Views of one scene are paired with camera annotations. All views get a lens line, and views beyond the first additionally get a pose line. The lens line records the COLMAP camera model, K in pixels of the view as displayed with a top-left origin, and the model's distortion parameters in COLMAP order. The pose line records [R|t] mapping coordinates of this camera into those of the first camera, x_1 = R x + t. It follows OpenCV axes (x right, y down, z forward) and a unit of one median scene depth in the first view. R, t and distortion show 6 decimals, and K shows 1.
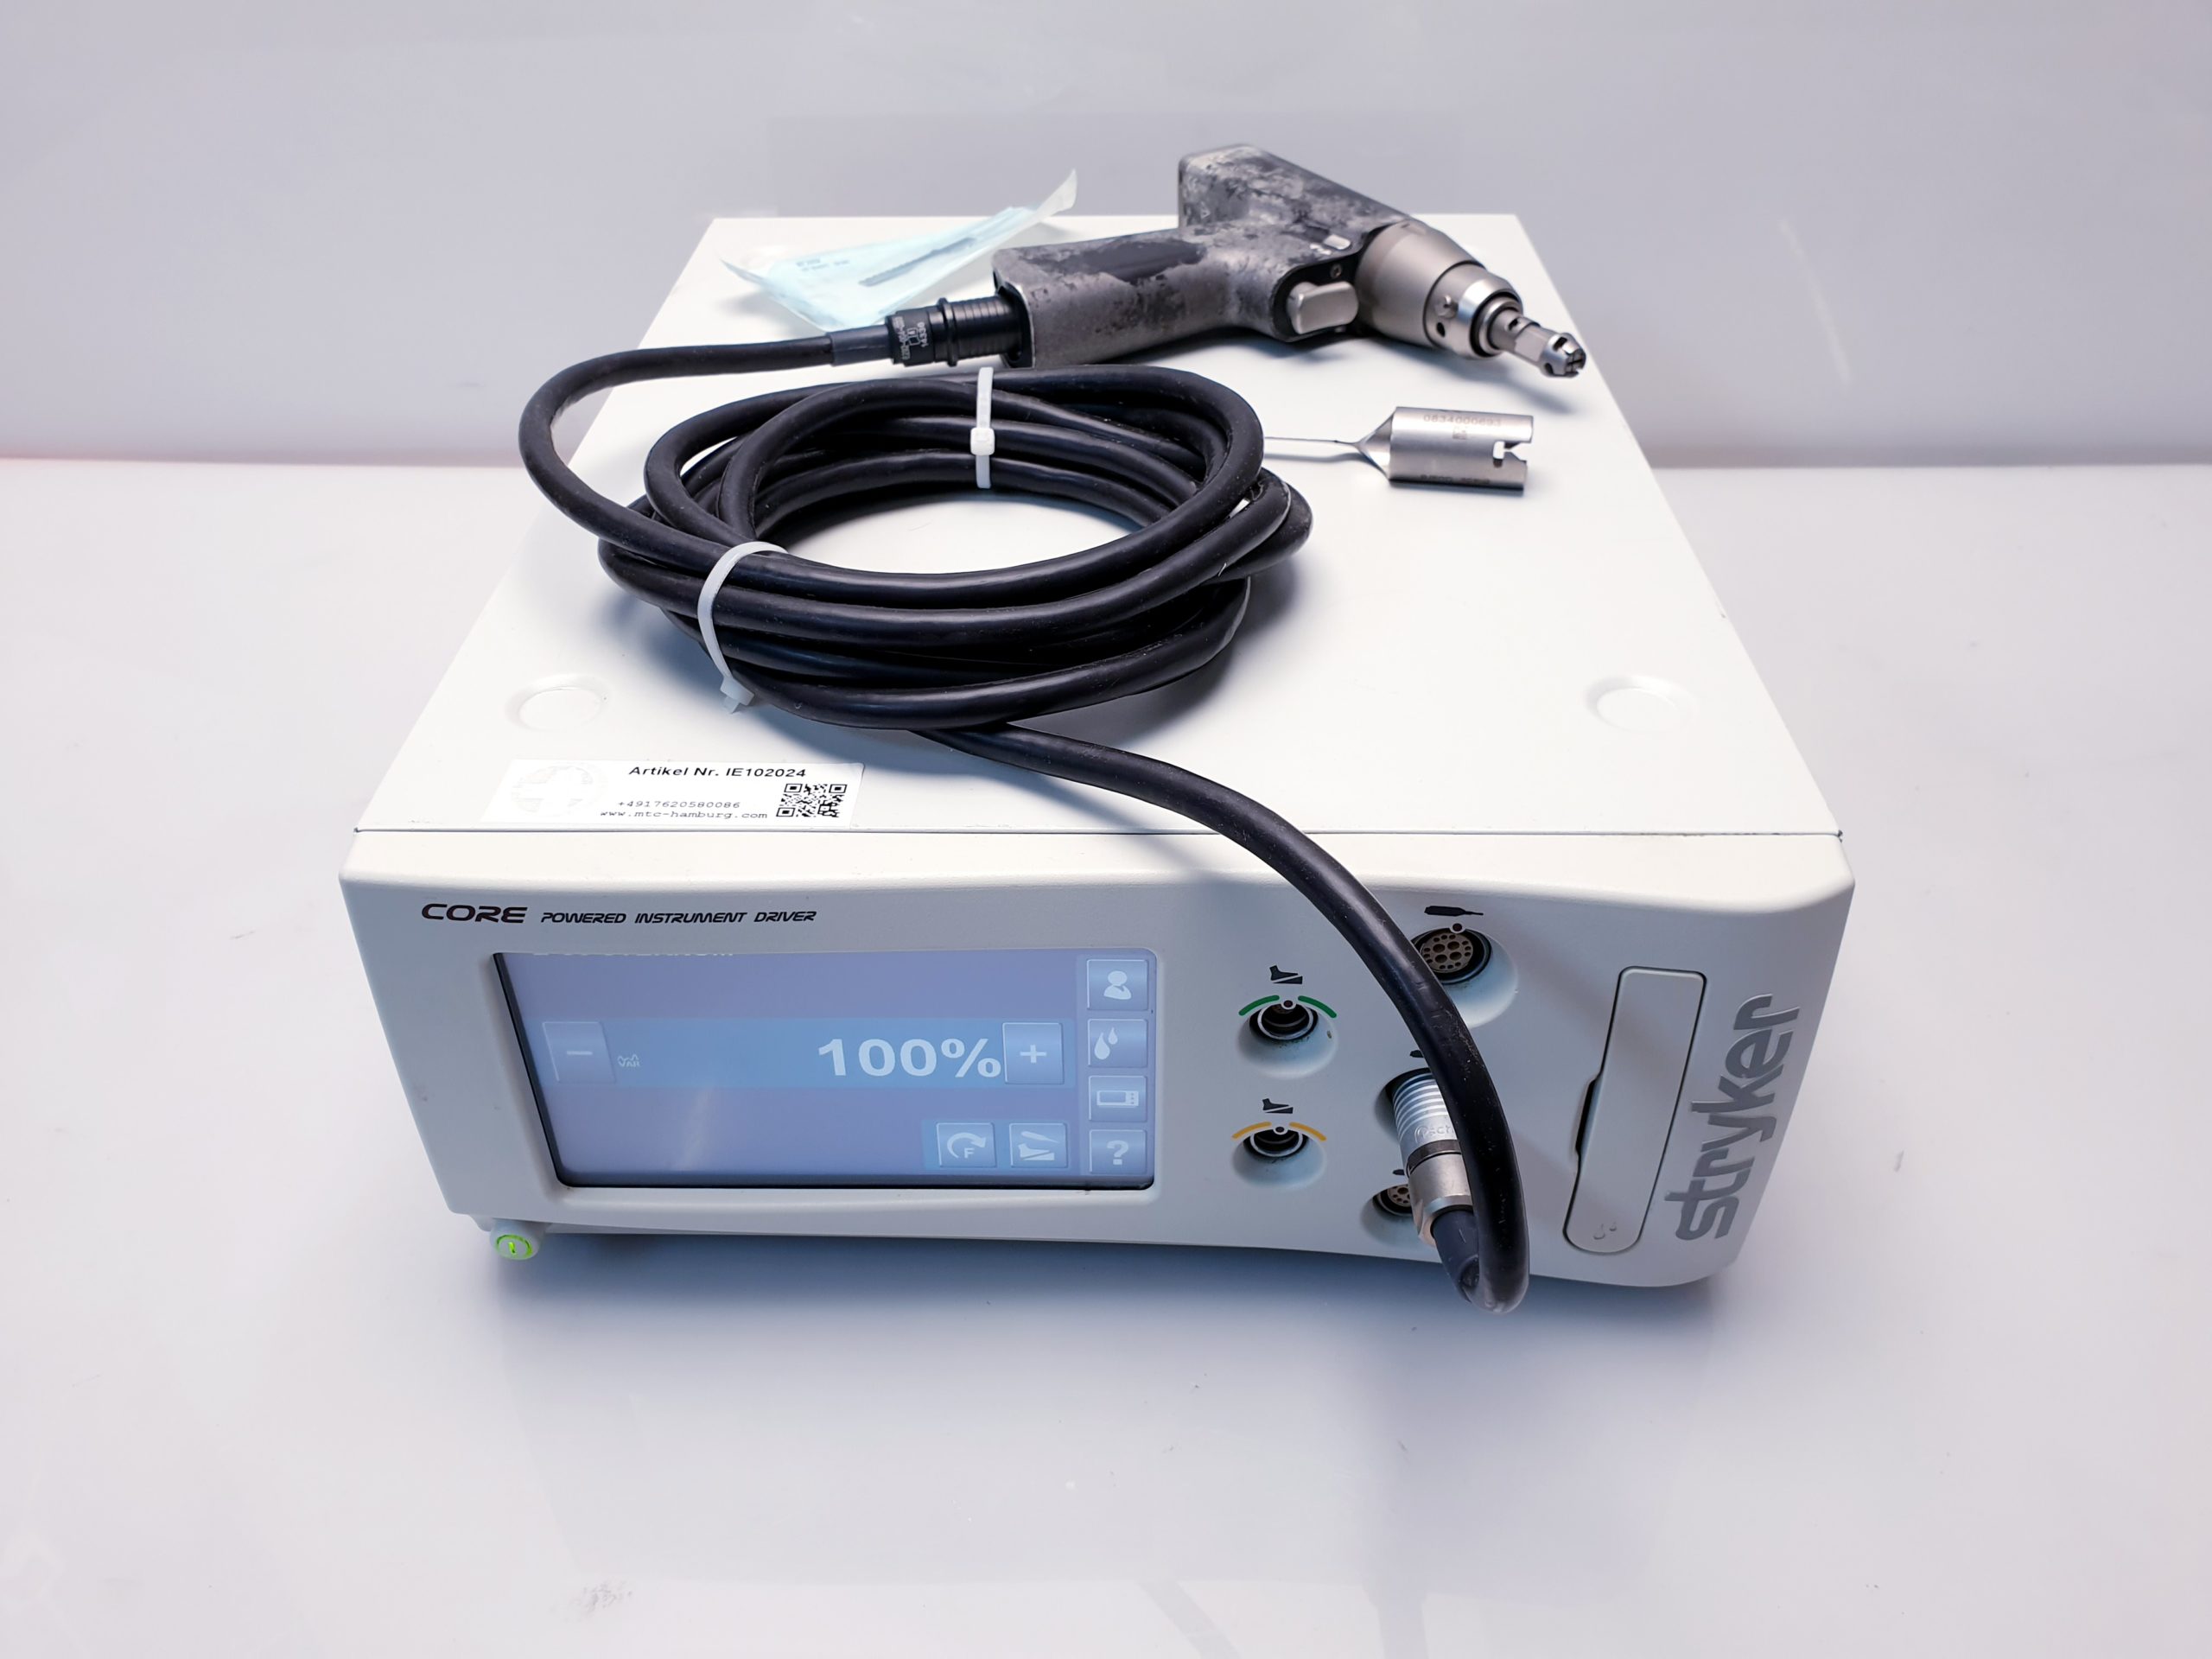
lens RADIAL K [[1663.8, 0, 1109.3], [0, 1663.8, 872.4], [0, 0, 1]] dist [0.001230, -0.088548]
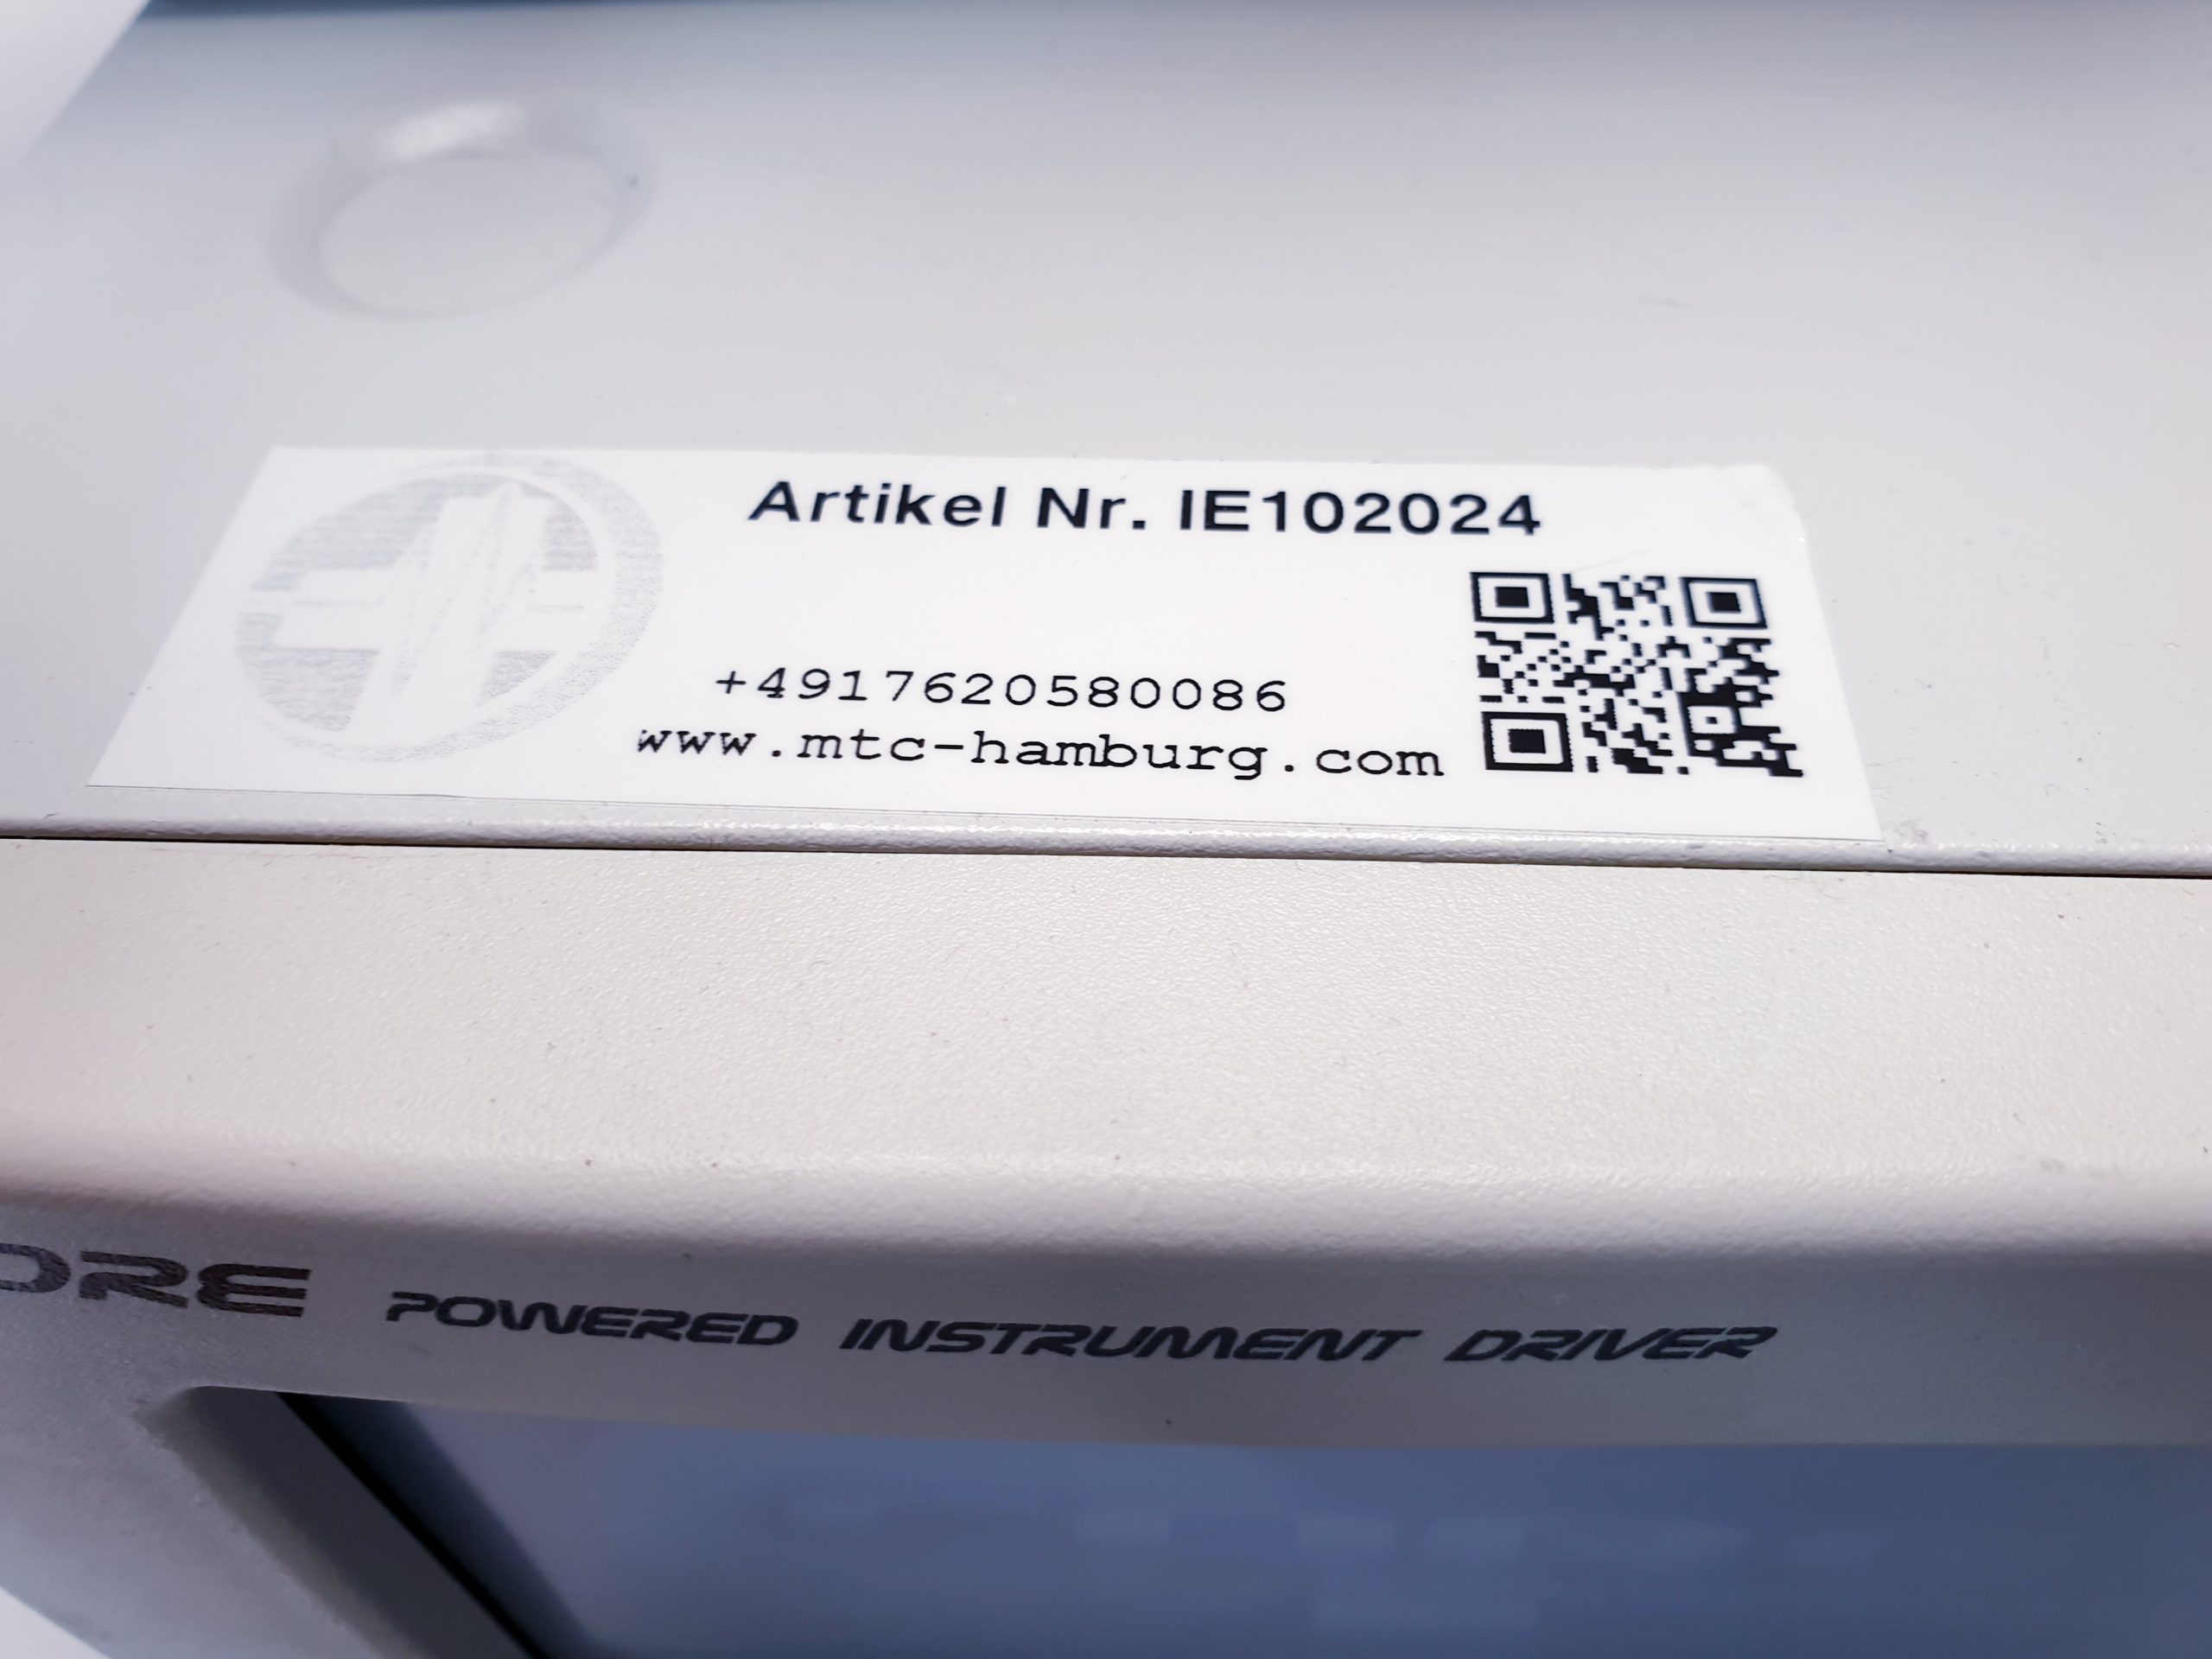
lens RADIAL K [[1678.3, 0, 1037.4], [0, 1678.3, 828.6], [0, 0, 1]] dist [0.054966, -0.140548]
pose [[0.997685, 0.017119, -0.065808, -0.234495], [-0.000020, 0.967863, 0.251478, -0.075929], [0.067998, -0.250895, 0.965623, 0.772043]]
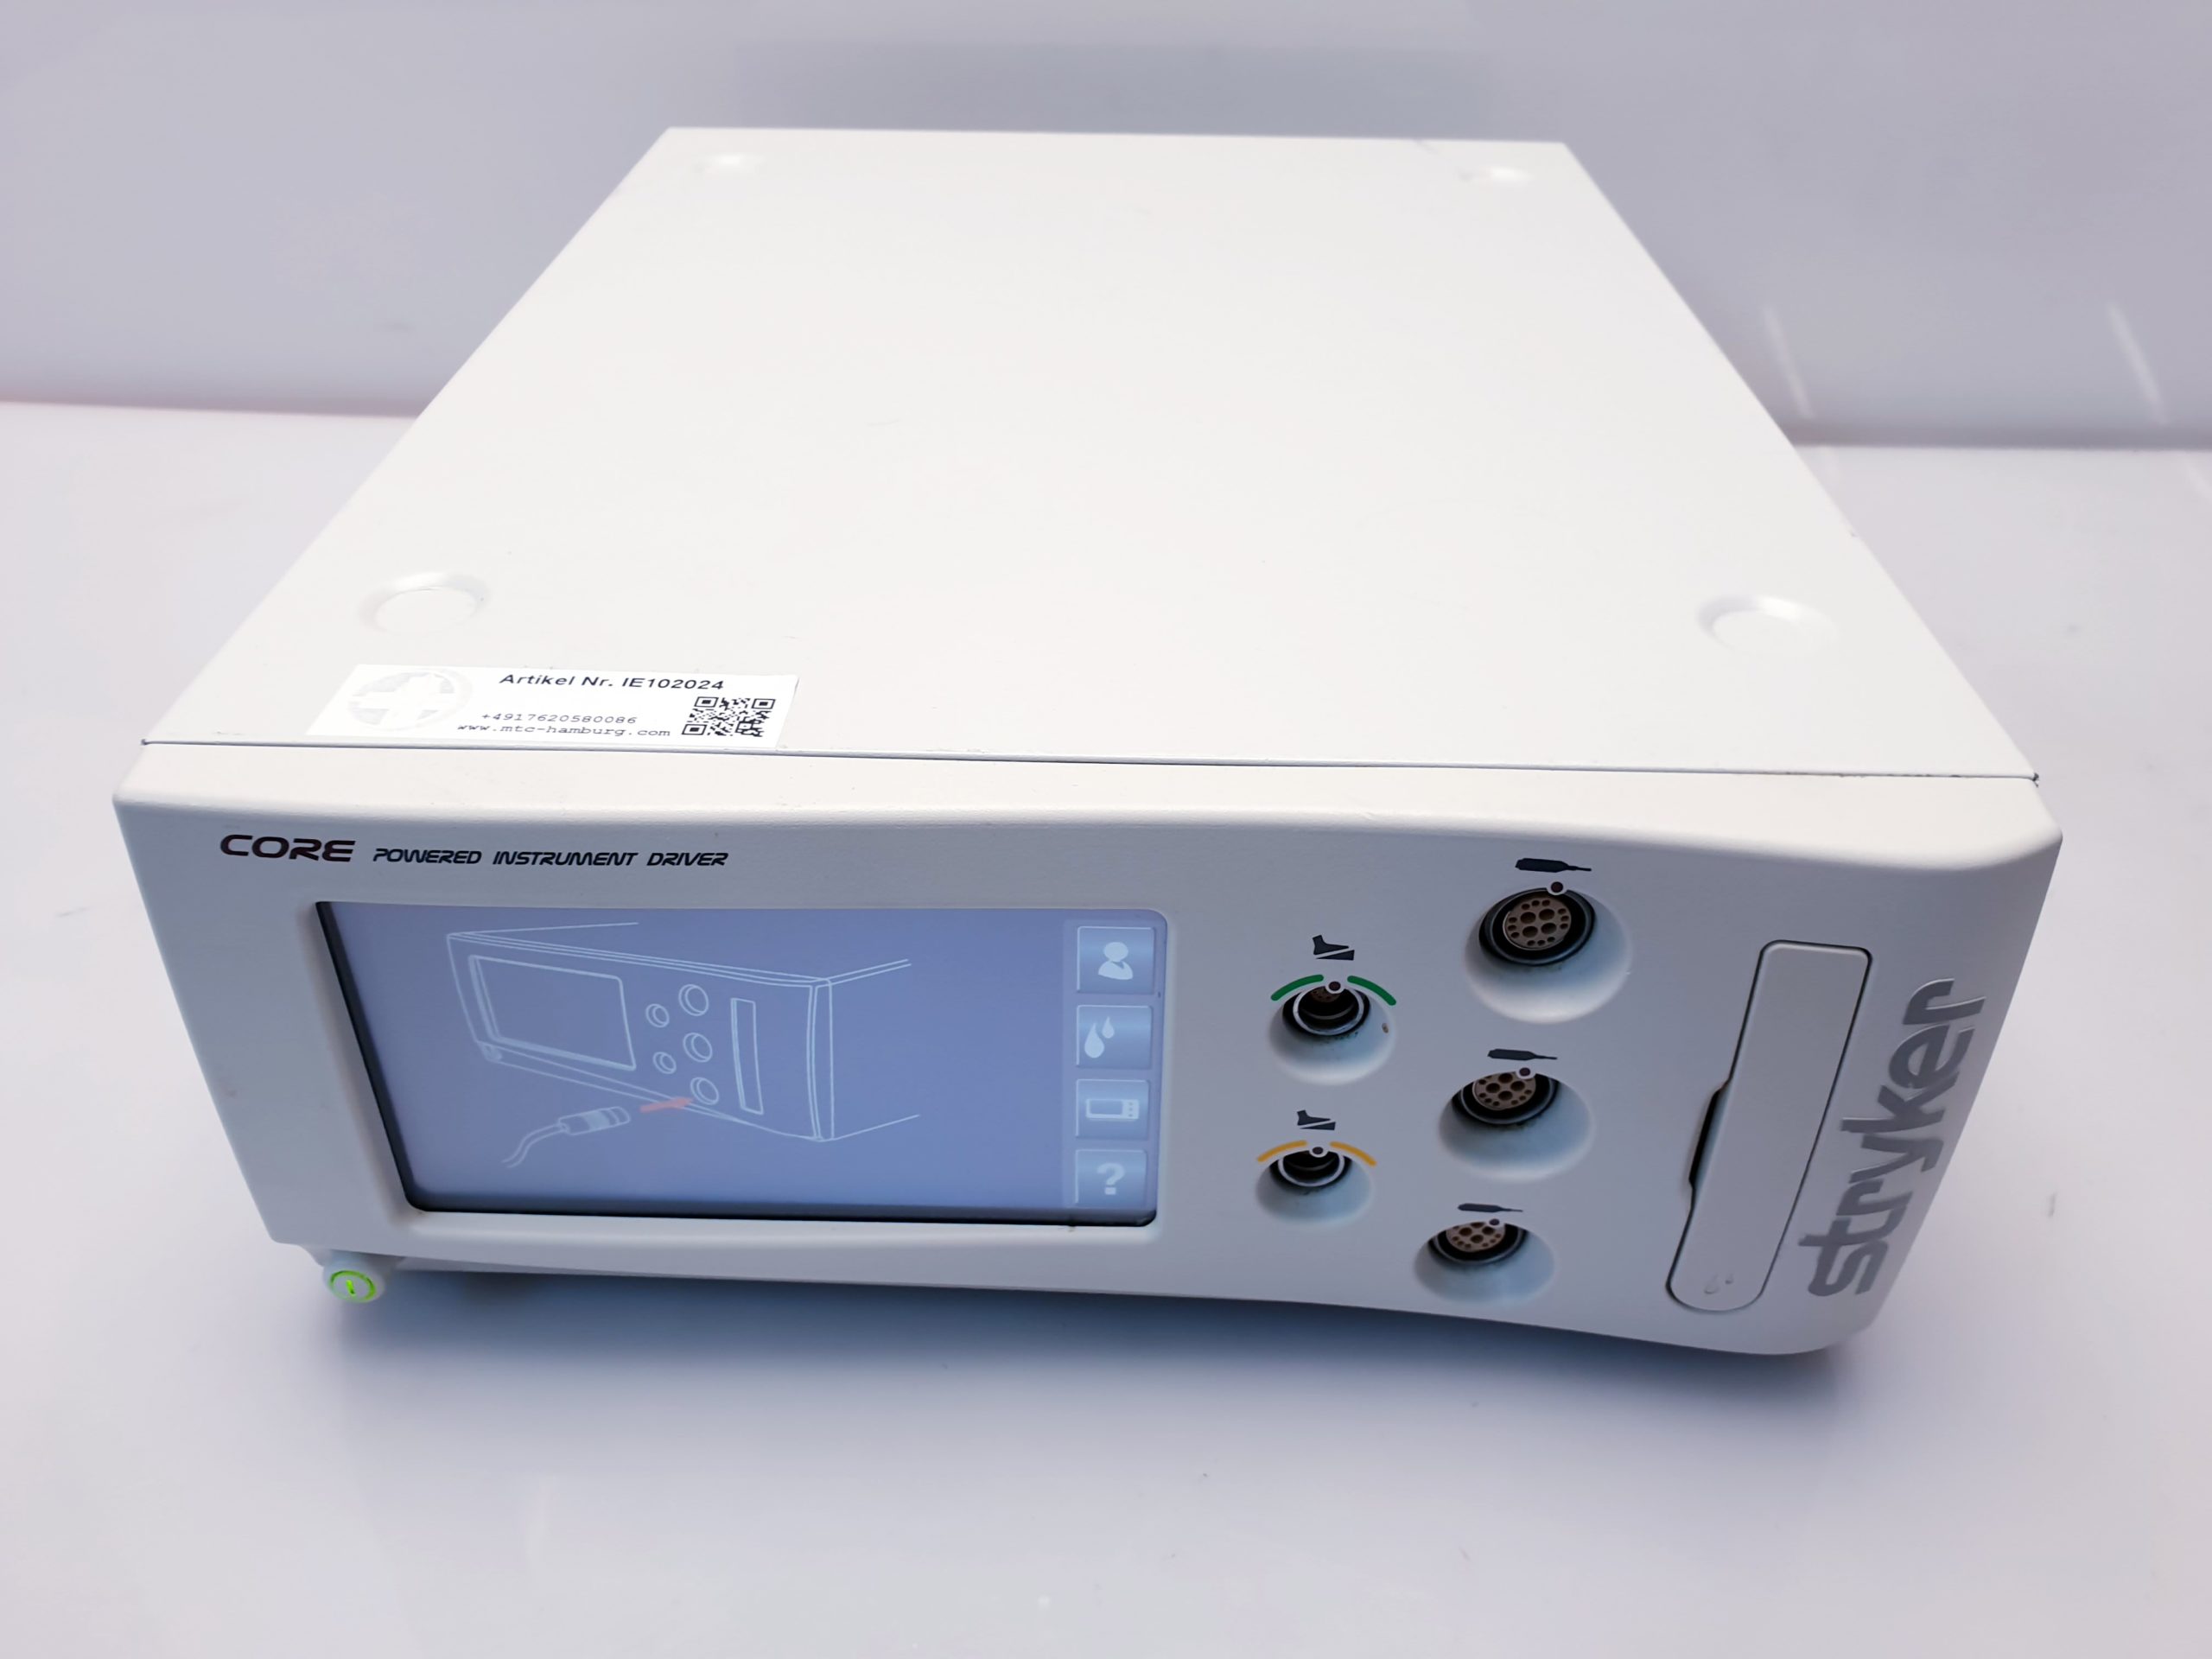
lens RADIAL K [[1700.2, 0, 1114.8], [0, 1700.2, 861.6], [0, 0, 1]] dist [-0.048523, -0.006136]
pose [[0.999782, 0.016433, 0.012880, -0.006513], [-0.015978, 0.999271, -0.034676, 0.048773], [-0.013441, 0.034463, 0.999316, 0.200160]]
